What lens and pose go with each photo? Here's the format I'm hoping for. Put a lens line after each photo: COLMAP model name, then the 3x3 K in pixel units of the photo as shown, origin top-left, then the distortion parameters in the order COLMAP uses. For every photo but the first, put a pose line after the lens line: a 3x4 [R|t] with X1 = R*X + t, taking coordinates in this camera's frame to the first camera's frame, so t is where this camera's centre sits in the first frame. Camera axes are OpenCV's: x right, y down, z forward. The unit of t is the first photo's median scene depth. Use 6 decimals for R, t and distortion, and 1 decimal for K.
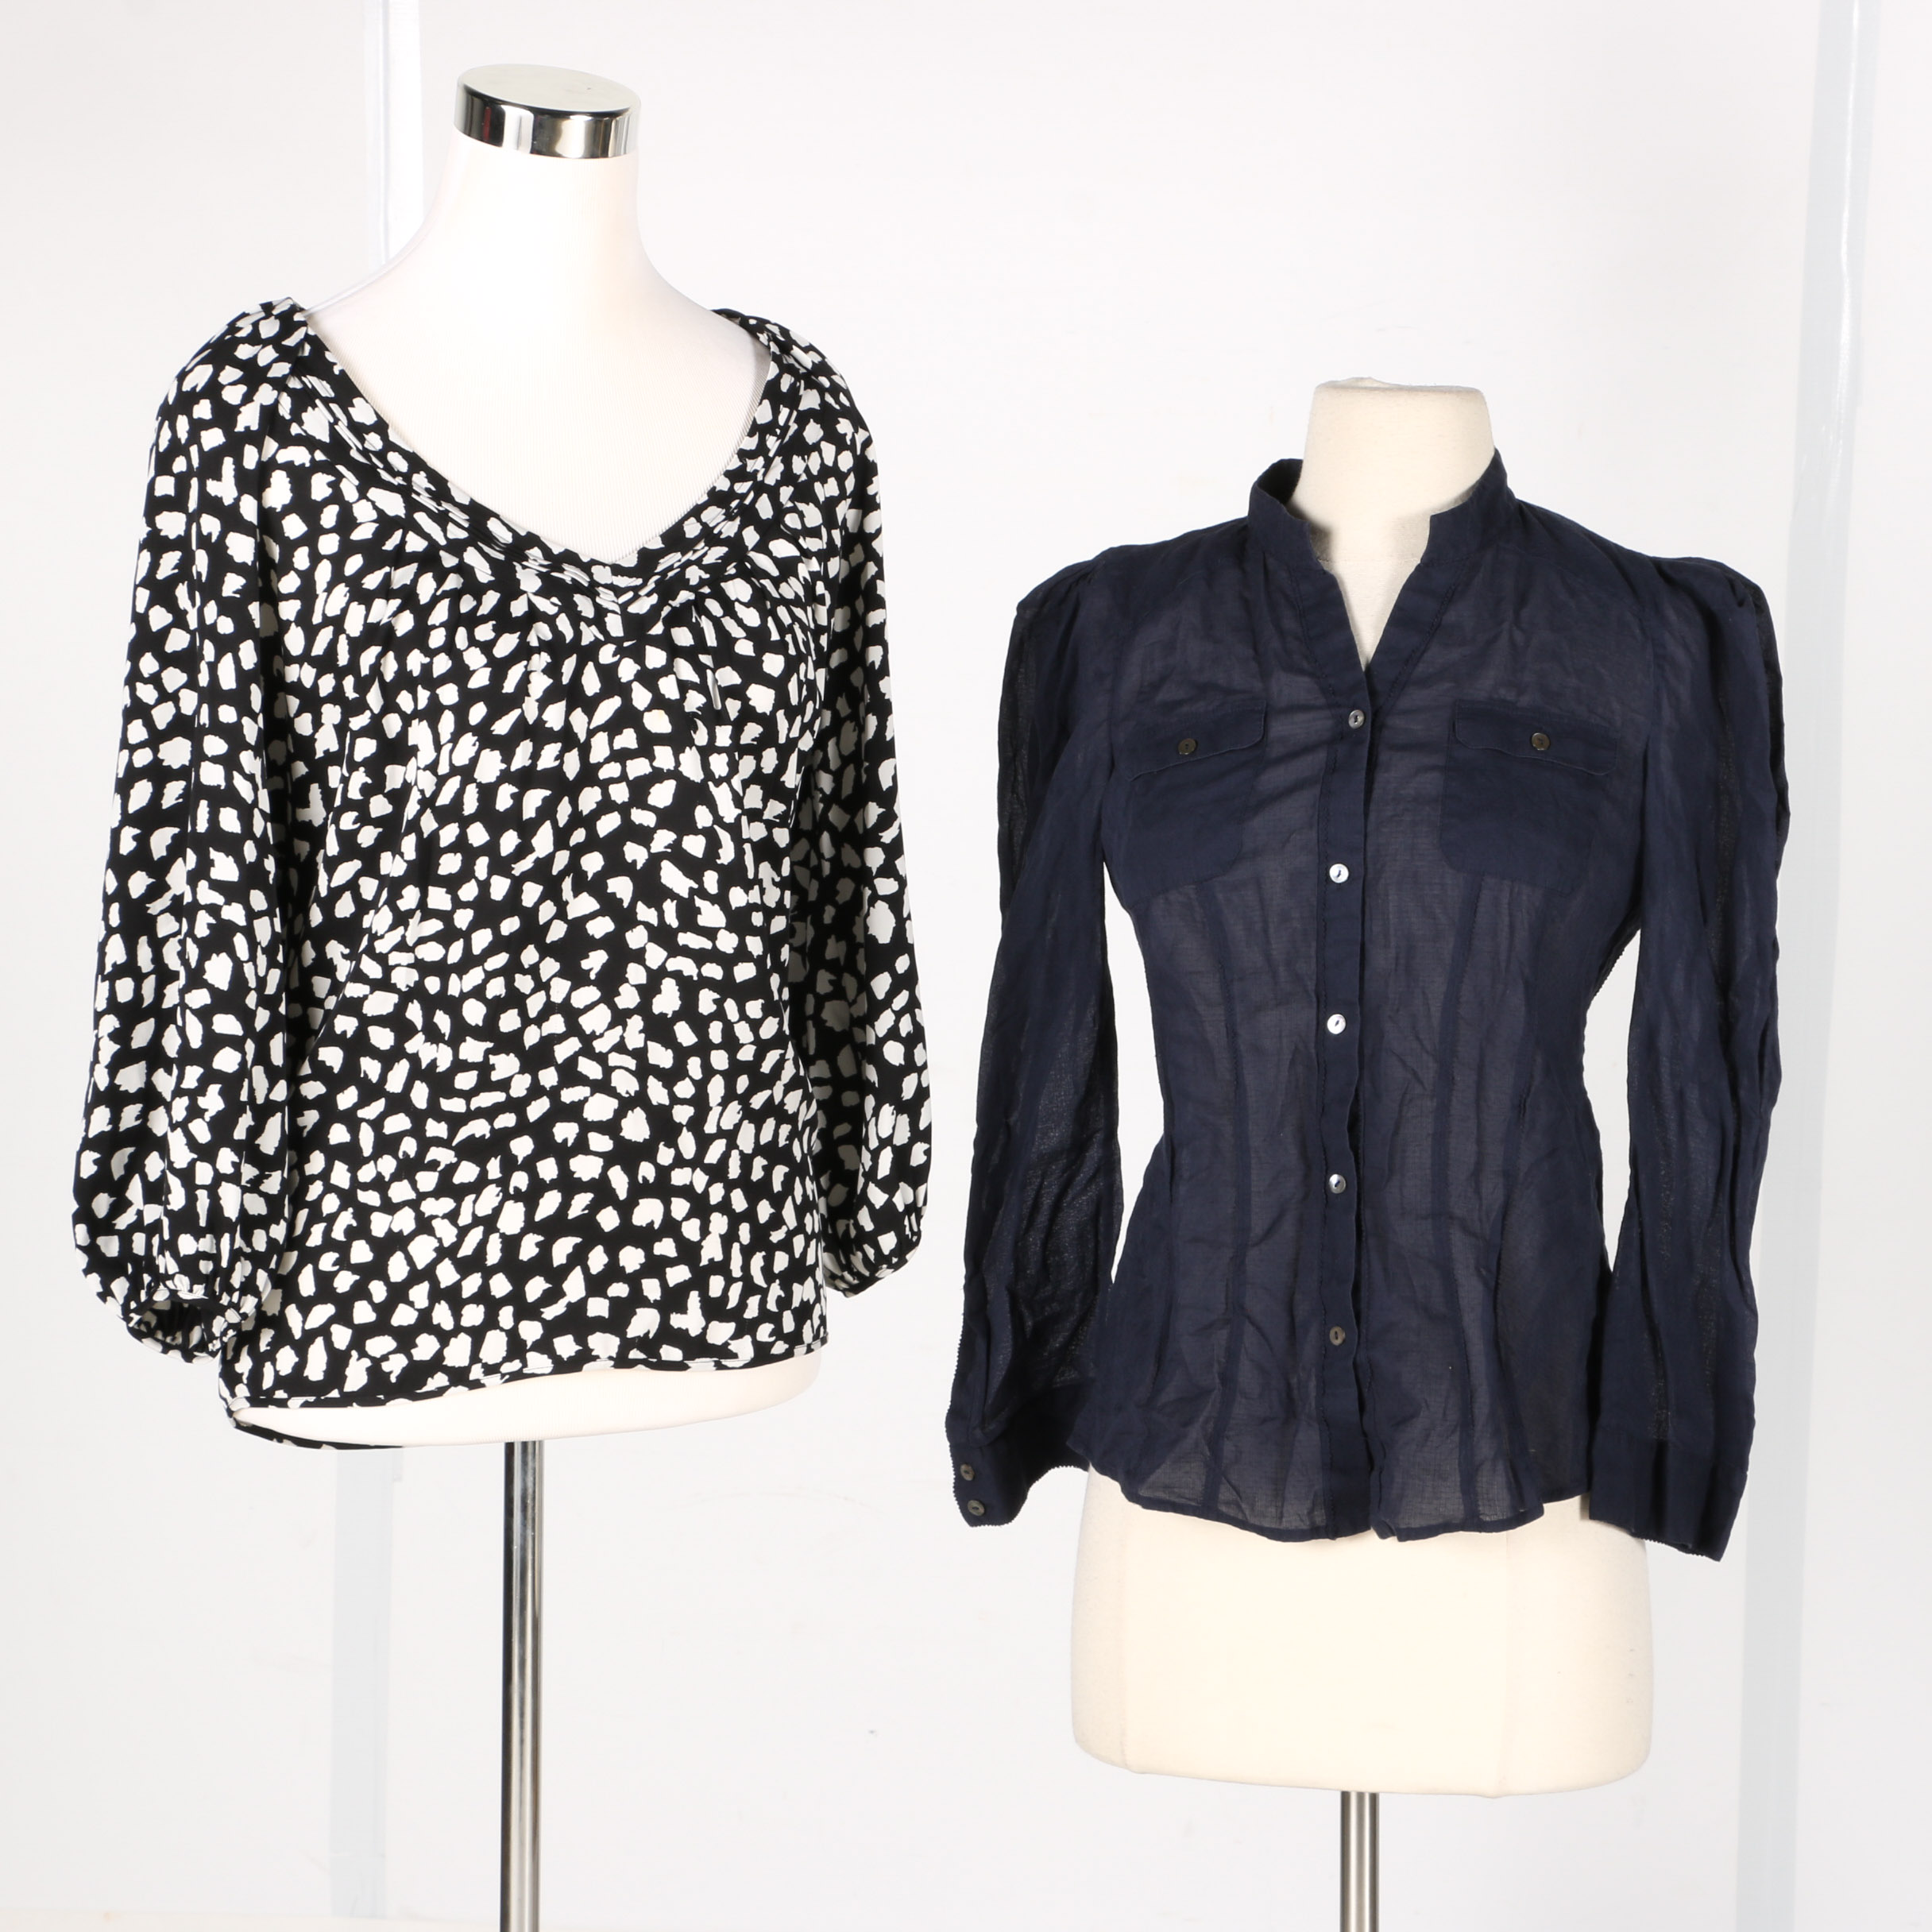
lens RADIAL K [[4621.0, 0, 964.7], [0, 4621.0, 977.5], [0, 0, 1]] dist [0.068701, 0.000000]
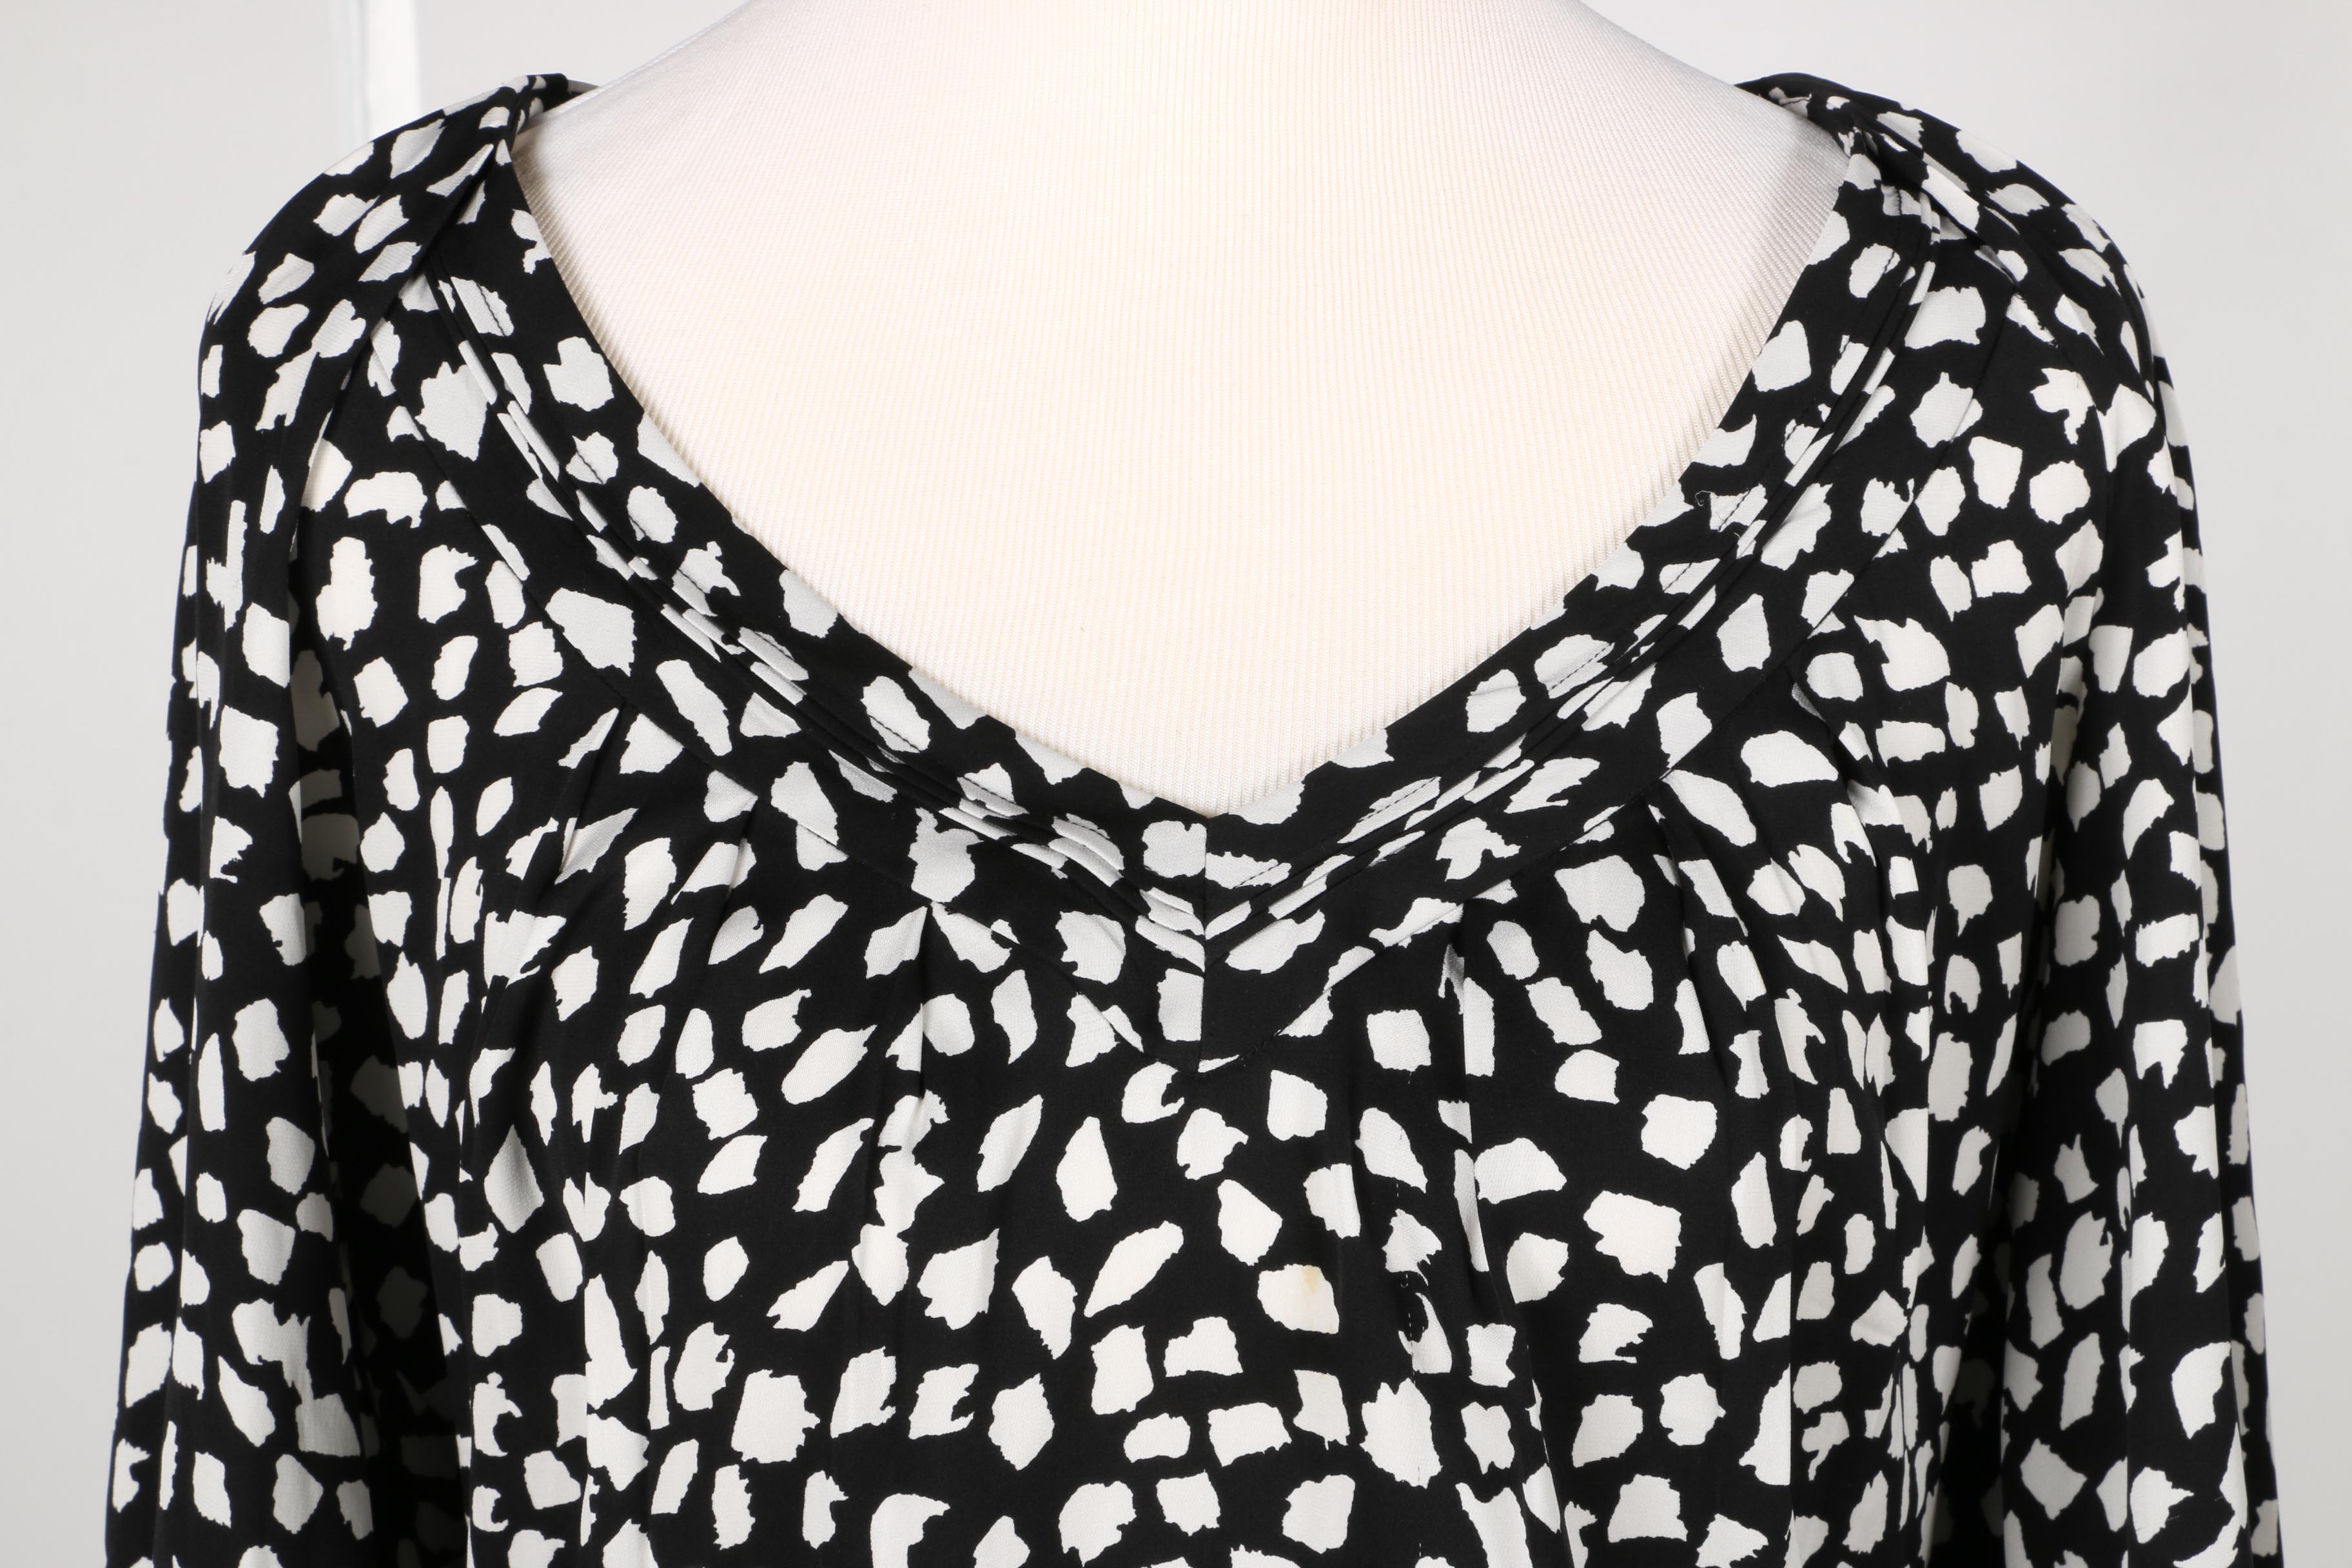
lens RADIAL K [[4750.3, 0, 1167.1], [0, 4750.3, 767.9], [0, 0, 1]] dist [0.101435, 0.000000]
pose [[0.906663, 0.027845, -0.420936, 0.066826], [-0.036956, 0.999226, -0.013502, -0.087629], [0.420234, 0.027798, 0.906990, 0.679629]]
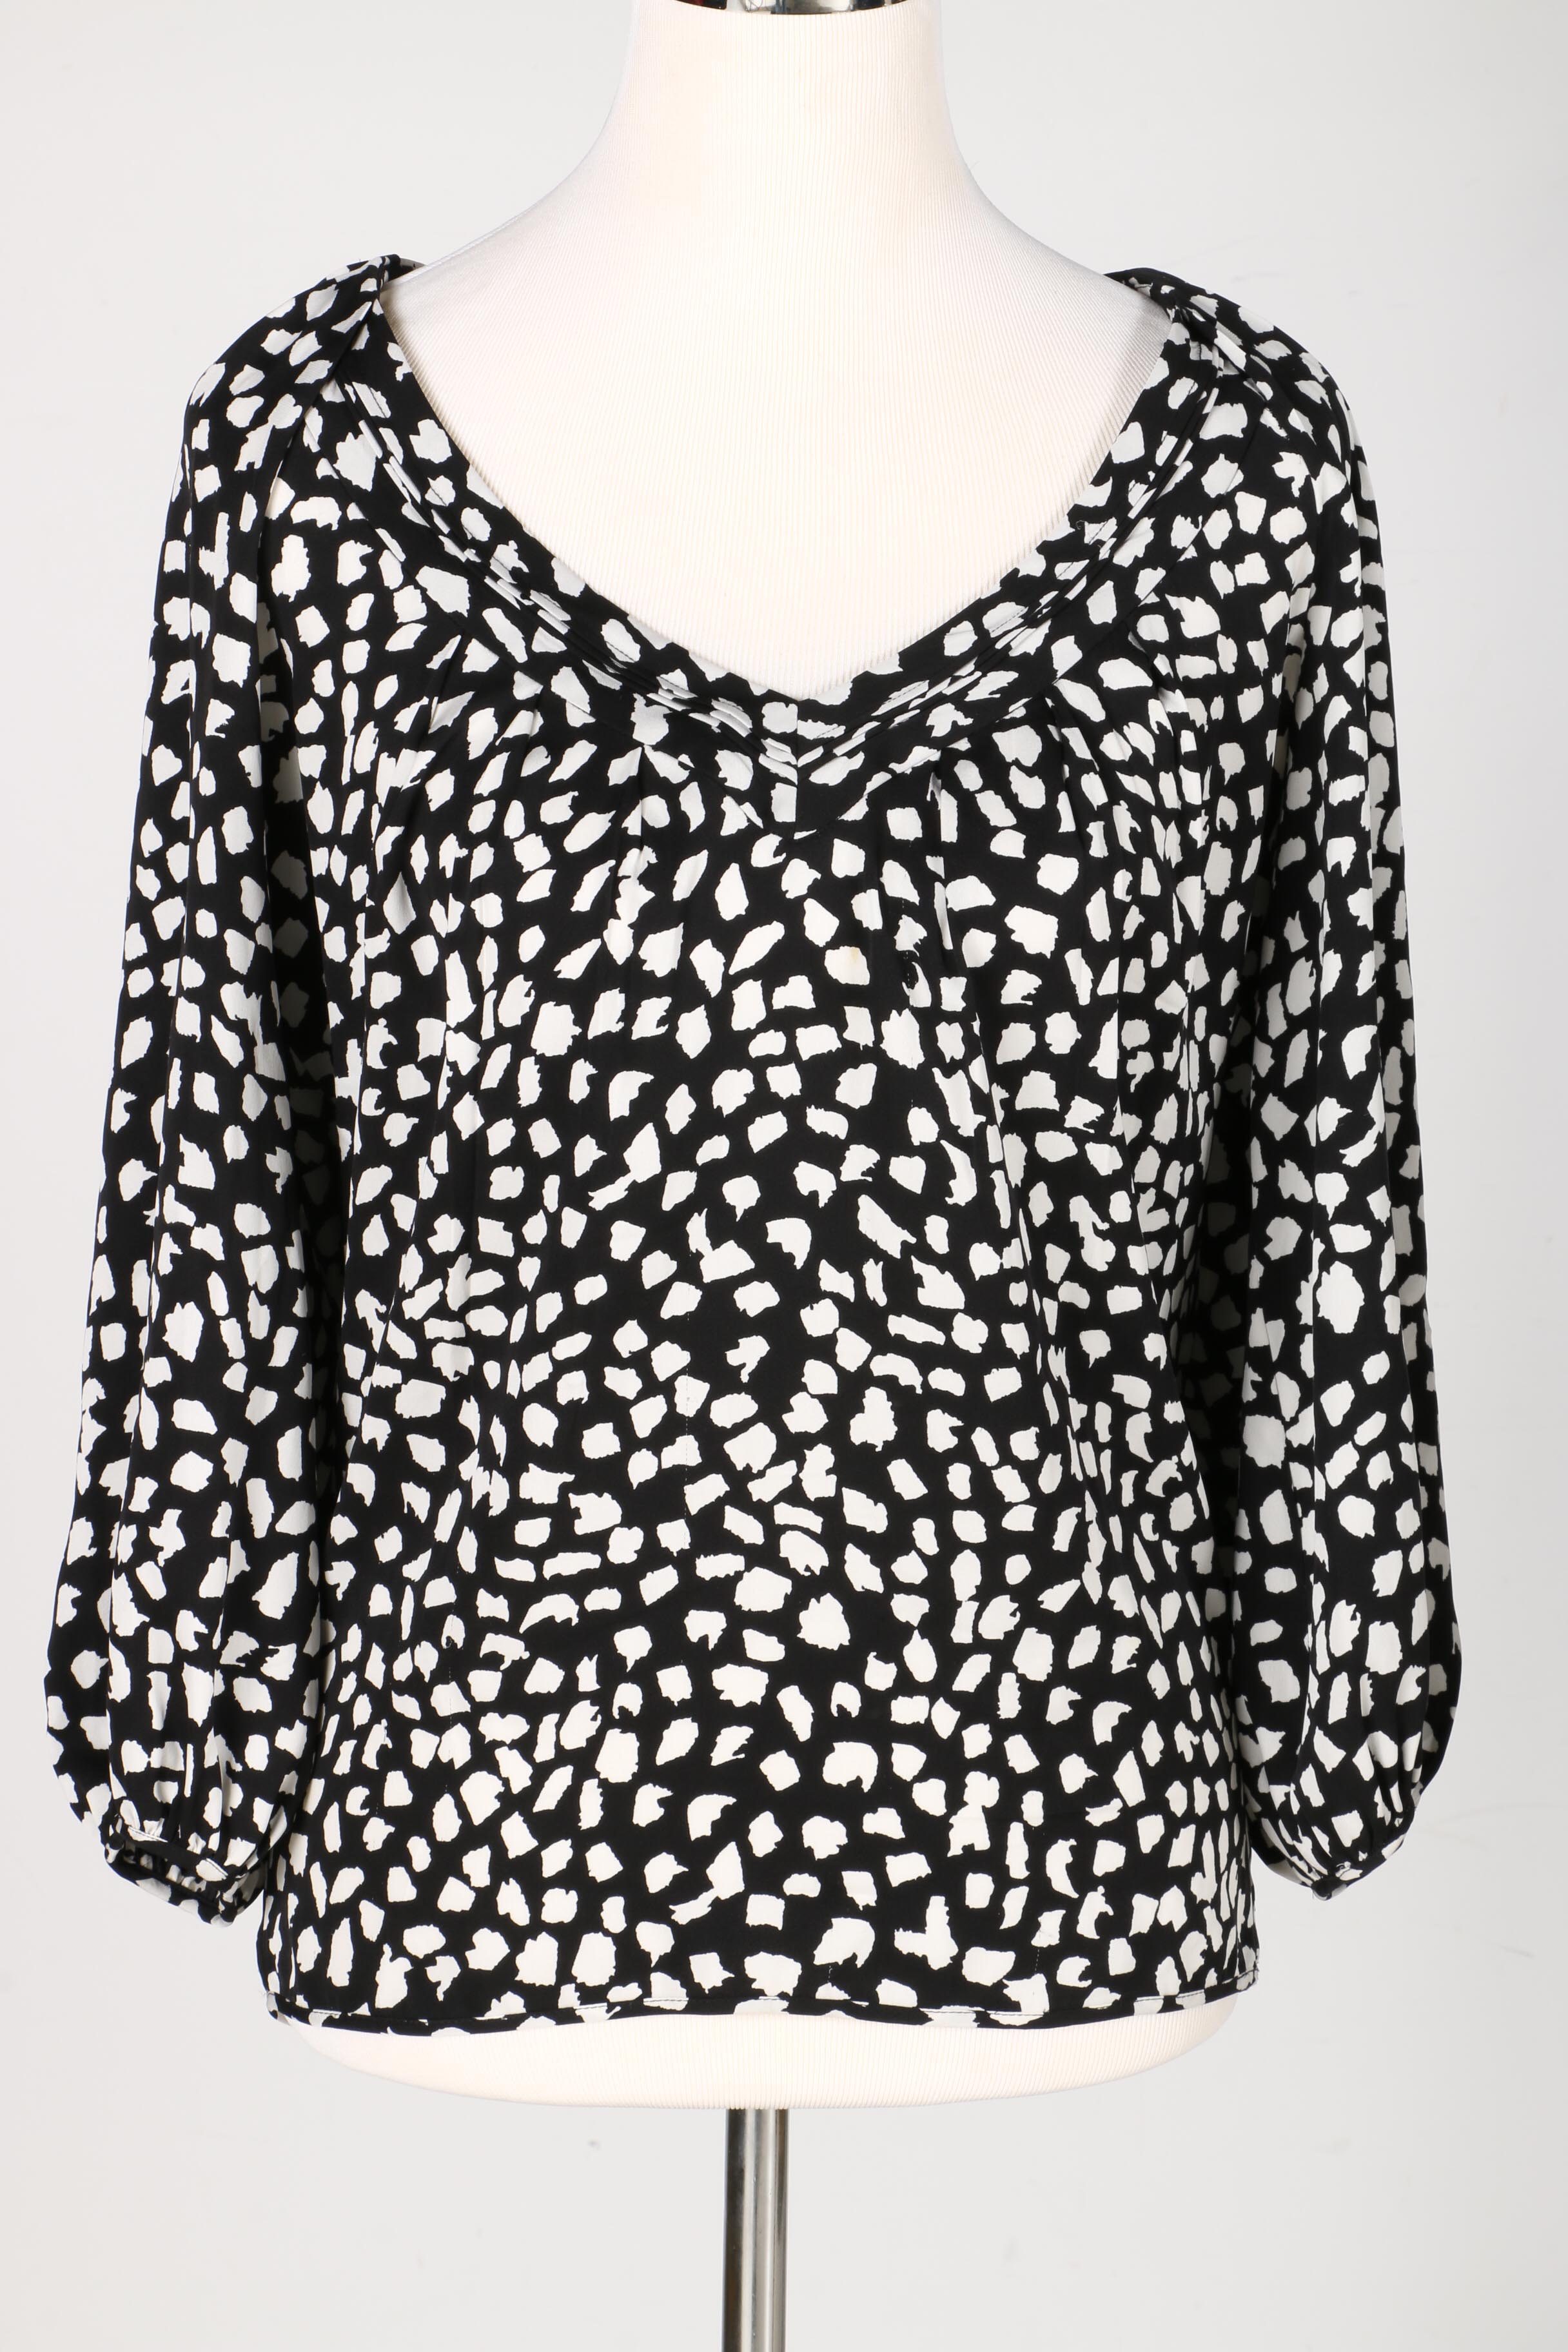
lens RADIAL K [[5669.5, 0, 778.8], [0, 5669.5, 1228.7], [0, 0, 1]] dist [0.231015, 0.000000]
pose [[0.923977, 0.061317, -0.377500, 0.203936], [-0.049680, 0.997944, 0.040496, -0.050147], [0.379207, -0.018663, 0.925124, 0.310952]]
